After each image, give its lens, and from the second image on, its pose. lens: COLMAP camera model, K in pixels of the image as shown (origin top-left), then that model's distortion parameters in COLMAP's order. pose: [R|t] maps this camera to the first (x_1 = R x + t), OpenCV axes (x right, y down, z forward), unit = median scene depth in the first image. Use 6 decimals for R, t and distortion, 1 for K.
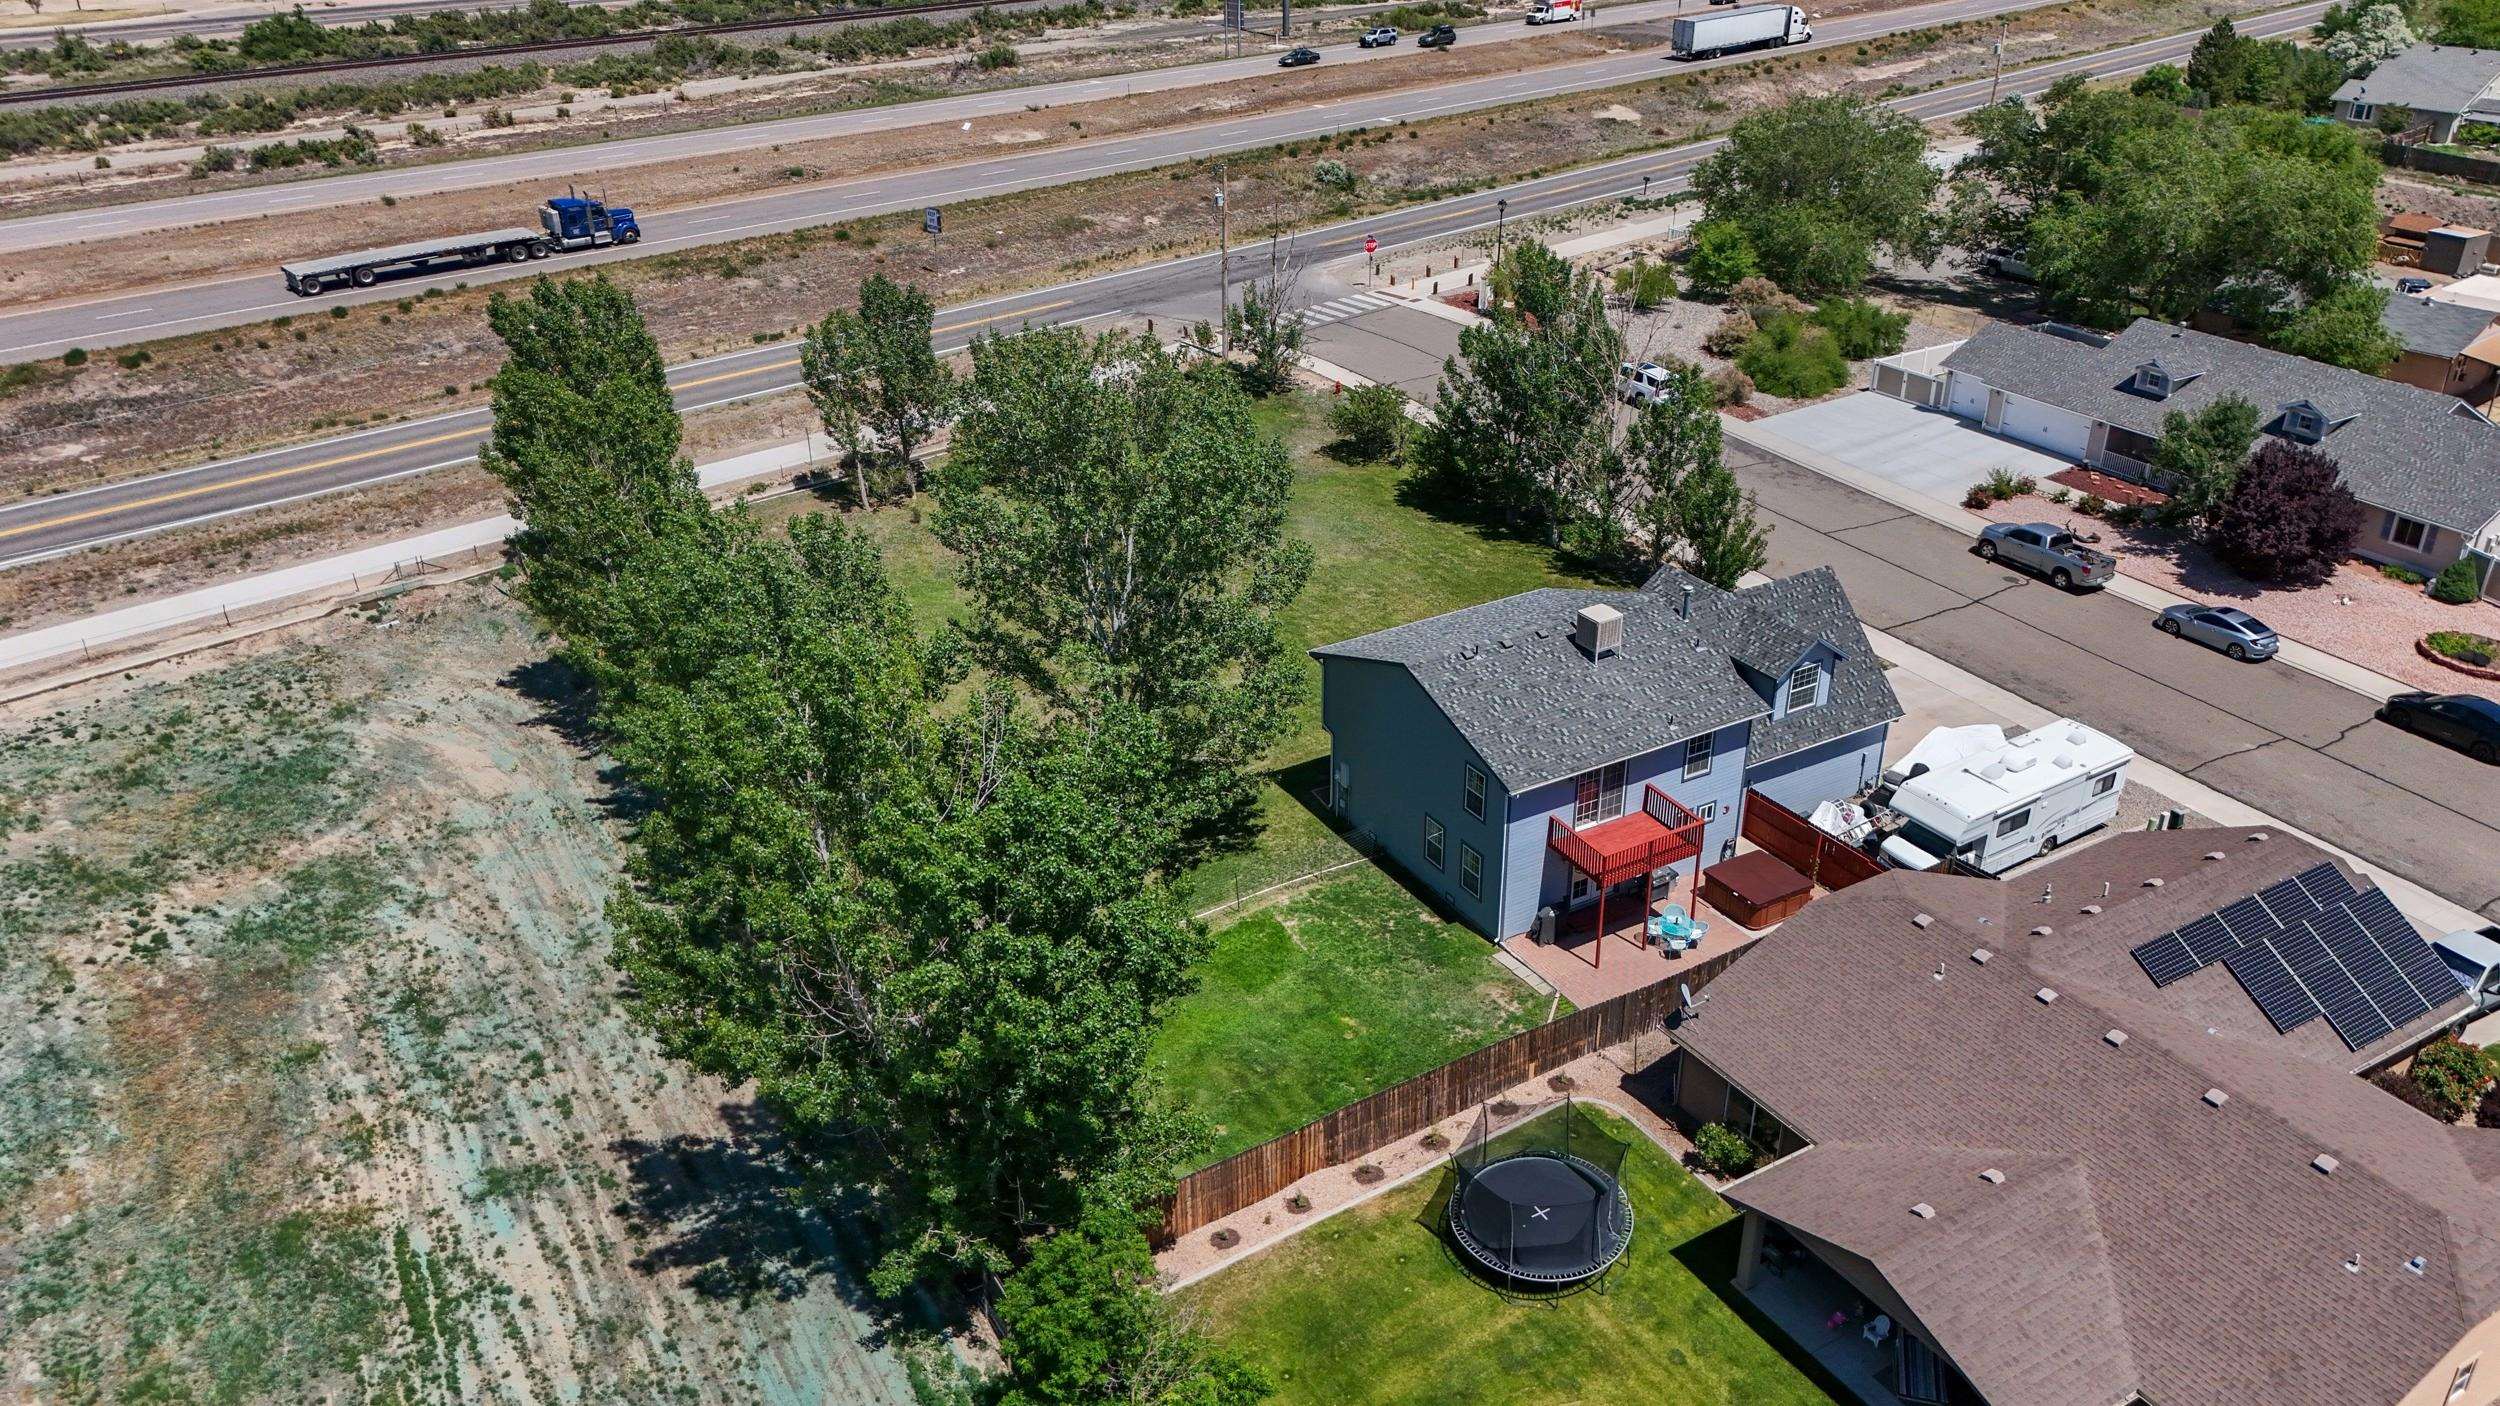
lens RADIAL K [[1819.5, 0, 1250.0], [0, 1819.5, 703.0], [0, 0, 1]] dist [0.044512, -0.004810]
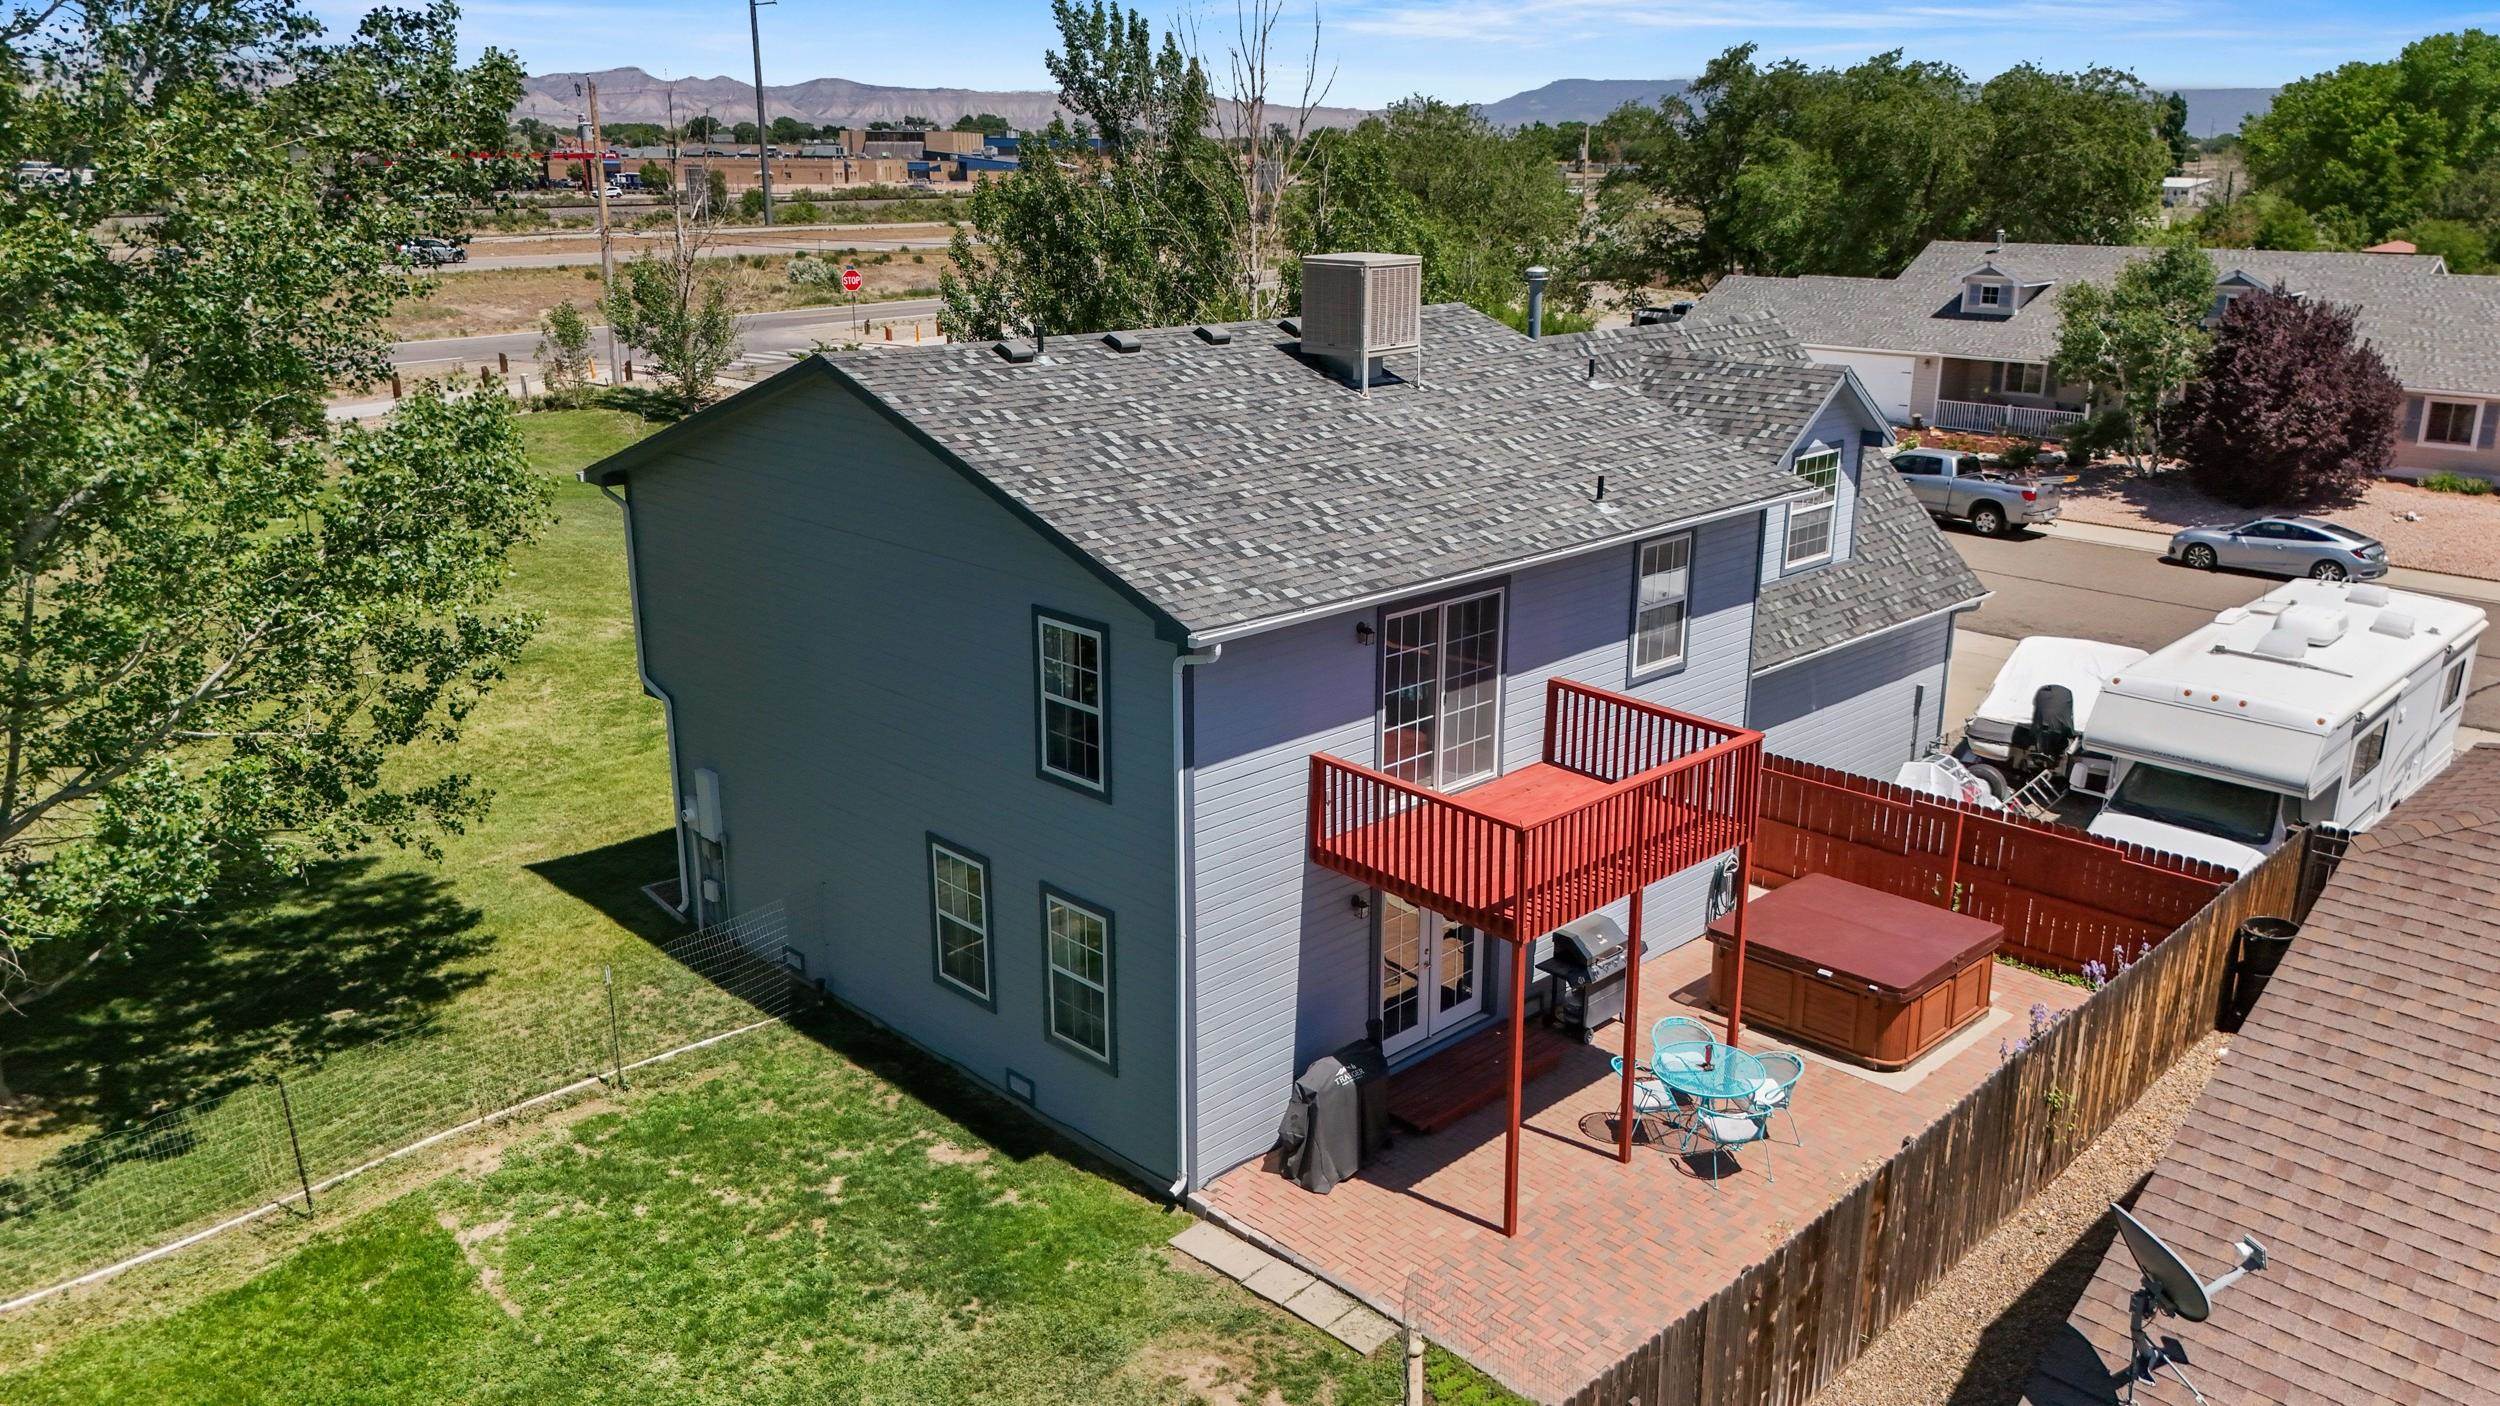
lens RADIAL K [[1819.5, 0, 1250.0], [0, 1819.5, 703.0], [0, 0, 1]] dist [0.044512, -0.004810]
pose [[0.969286, -0.060274, 0.238437, 0.075063], [0.104530, 0.978541, -0.177567, 0.100854], [-0.222618, 0.197037, 0.954787, 0.654508]]
